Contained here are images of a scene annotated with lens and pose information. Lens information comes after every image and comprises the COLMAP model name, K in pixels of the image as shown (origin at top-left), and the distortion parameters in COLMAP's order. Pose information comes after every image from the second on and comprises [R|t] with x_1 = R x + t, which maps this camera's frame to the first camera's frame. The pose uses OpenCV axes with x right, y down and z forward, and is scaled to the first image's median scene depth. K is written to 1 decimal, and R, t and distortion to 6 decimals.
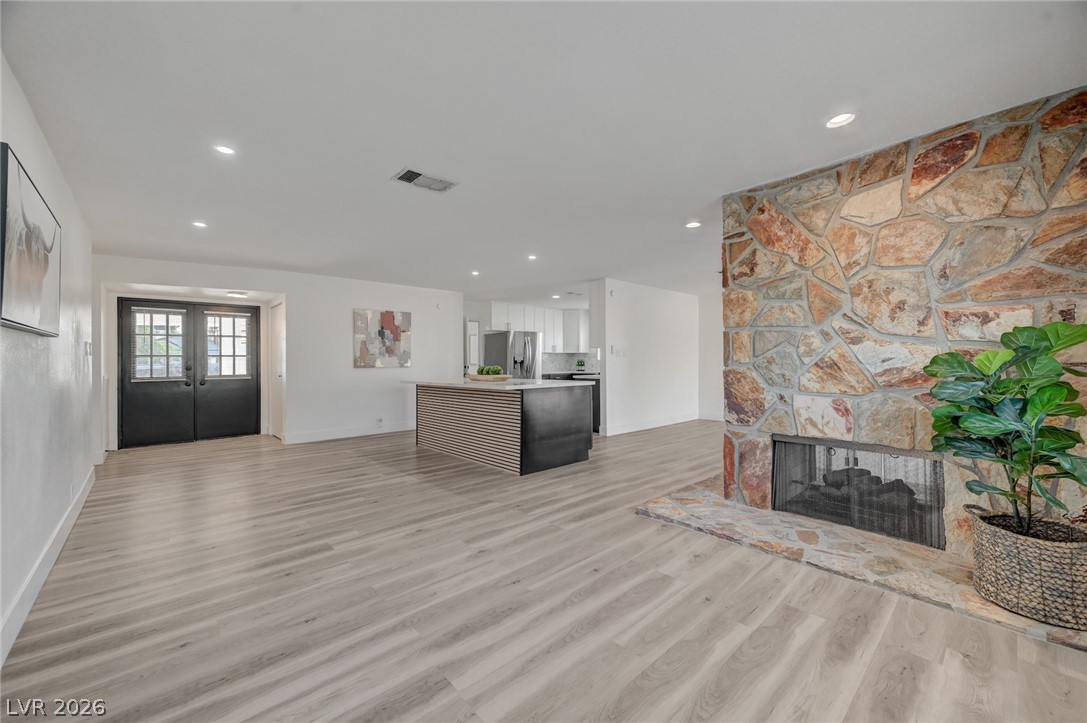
lens RADIAL K [[427.3, 0, 544.8], [0, 427.3, 360.1], [0, 0, 1]] dist [0.006438, 0.000334]
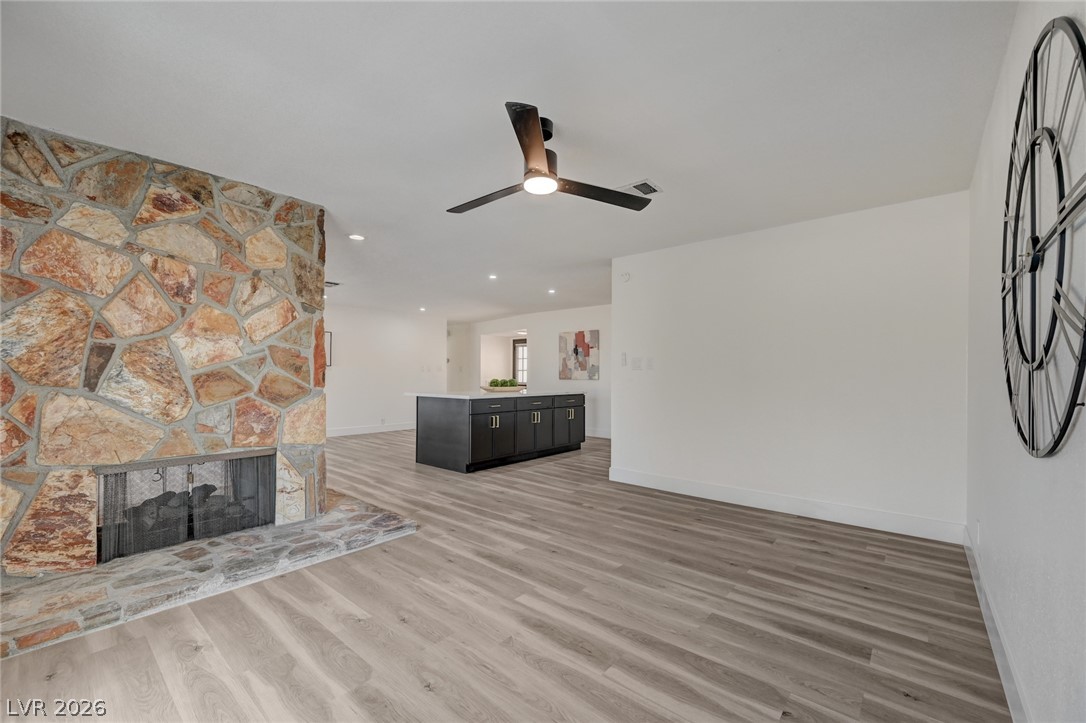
lens RADIAL K [[441.5, 0, 549.3], [0, 441.5, 374.8], [0, 0, 1]] dist [-0.009032, 0.000084]
pose [[0.131990, 0.005489, -0.991236, 1.926736], [-0.000588, 0.999985, 0.005459, -0.006280], [0.991251, -0.000137, 0.131992, 1.775950]]
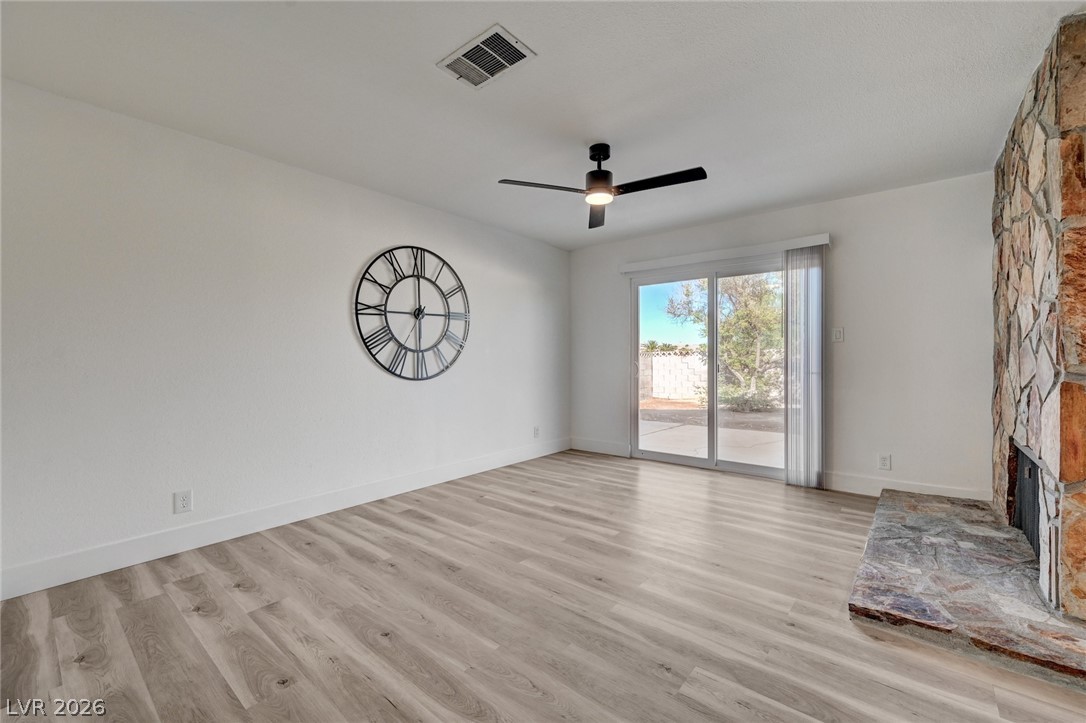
lens RADIAL K [[446.1, 0, 543.0], [0, 446.1, 361.5], [0, 0, 1]] dist [-0.000280, 0.000109]
pose [[-0.132162, 0.002496, 0.991225, 0.230704], [0.002261, 0.999995, -0.002217, 0.021984], [-0.991226, 0.001948, -0.132167, 2.108724]]
